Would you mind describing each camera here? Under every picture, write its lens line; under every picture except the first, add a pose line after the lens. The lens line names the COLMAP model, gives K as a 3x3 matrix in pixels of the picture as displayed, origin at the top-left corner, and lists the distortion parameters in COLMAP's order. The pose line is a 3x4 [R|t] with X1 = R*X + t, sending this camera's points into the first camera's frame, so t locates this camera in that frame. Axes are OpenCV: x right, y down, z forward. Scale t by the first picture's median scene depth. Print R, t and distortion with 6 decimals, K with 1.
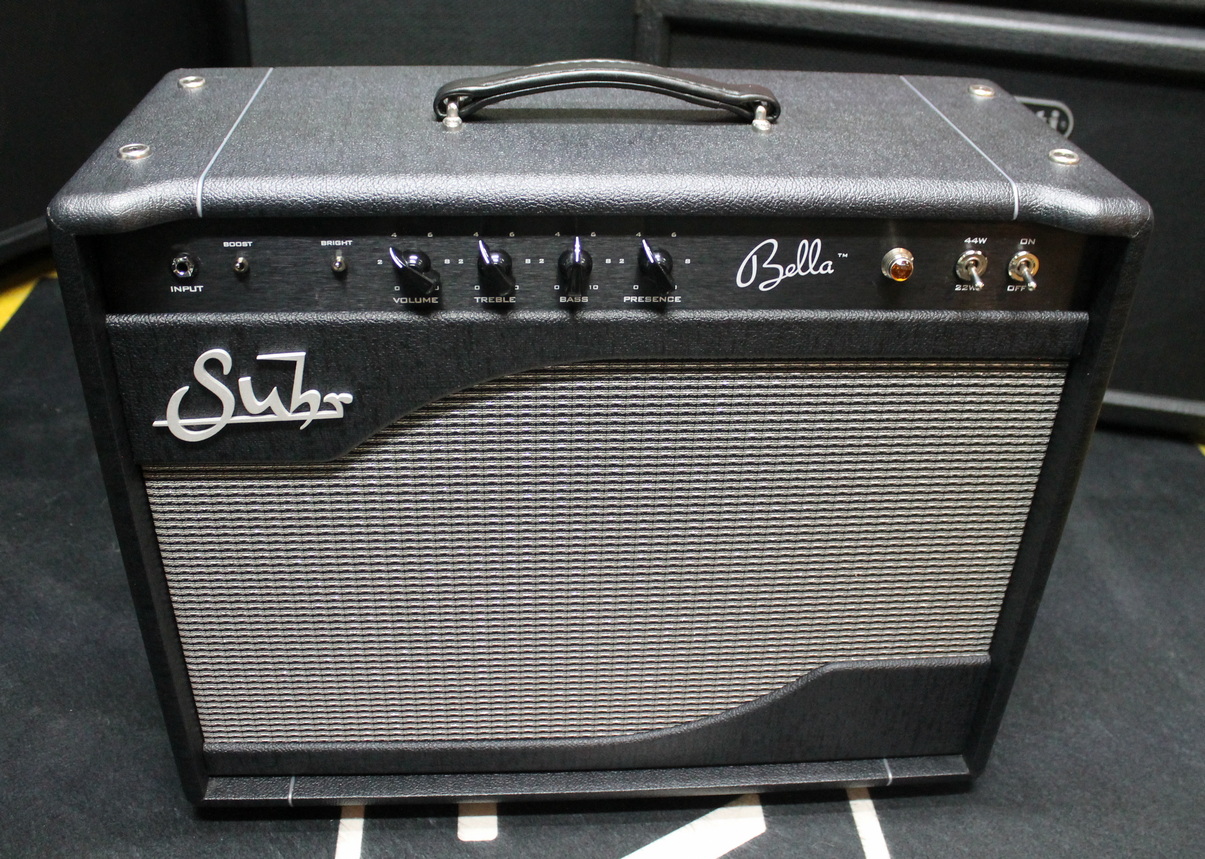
lens RADIAL K [[1111.3, 0, 606.8], [0, 1111.3, 425.4], [0, 0, 1]] dist [-0.103982, 0.000000]
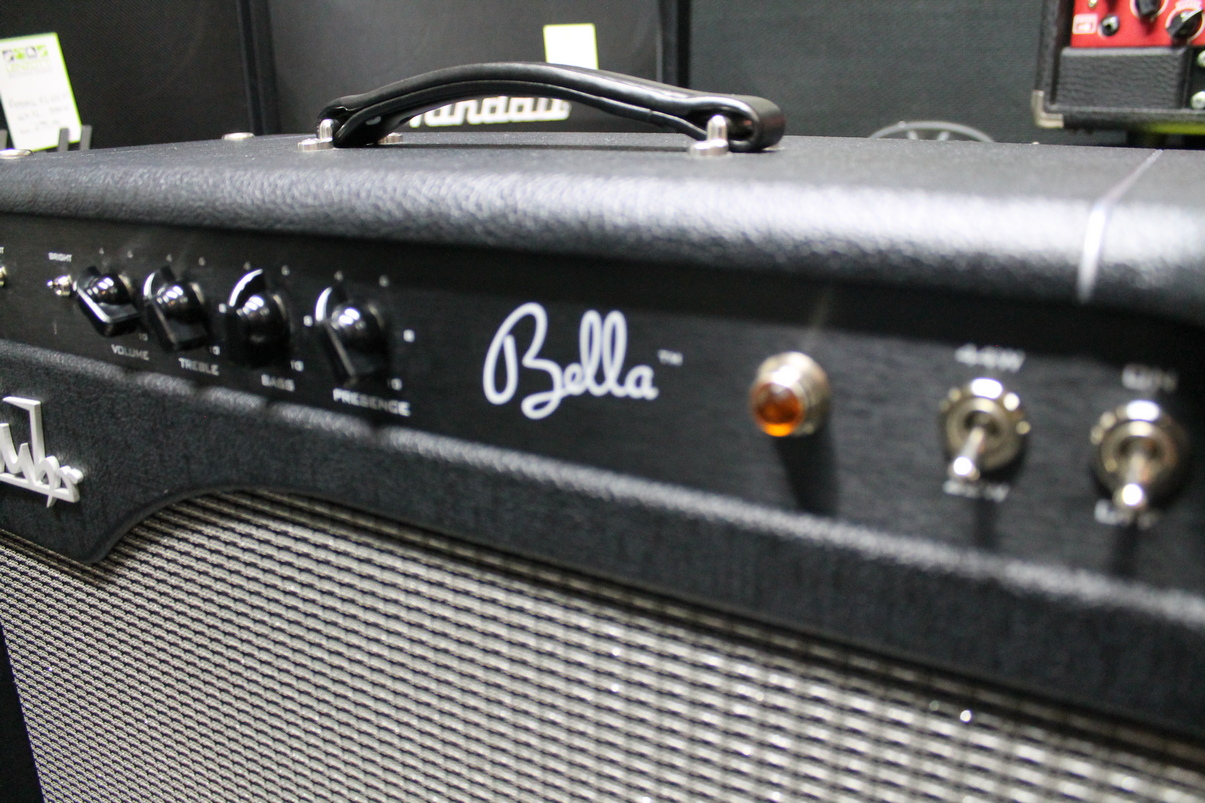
lens RADIAL K [[961.9, 0, 601.2], [0, 961.9, 403.8], [0, 0, 1]] dist [-0.072383, 0.013910]
pose [[0.803883, 0.135460, -0.579157, 0.410240], [-0.281023, 0.944683, -0.169113, -0.063789], [0.524212, 0.298704, 0.797482, 0.677009]]
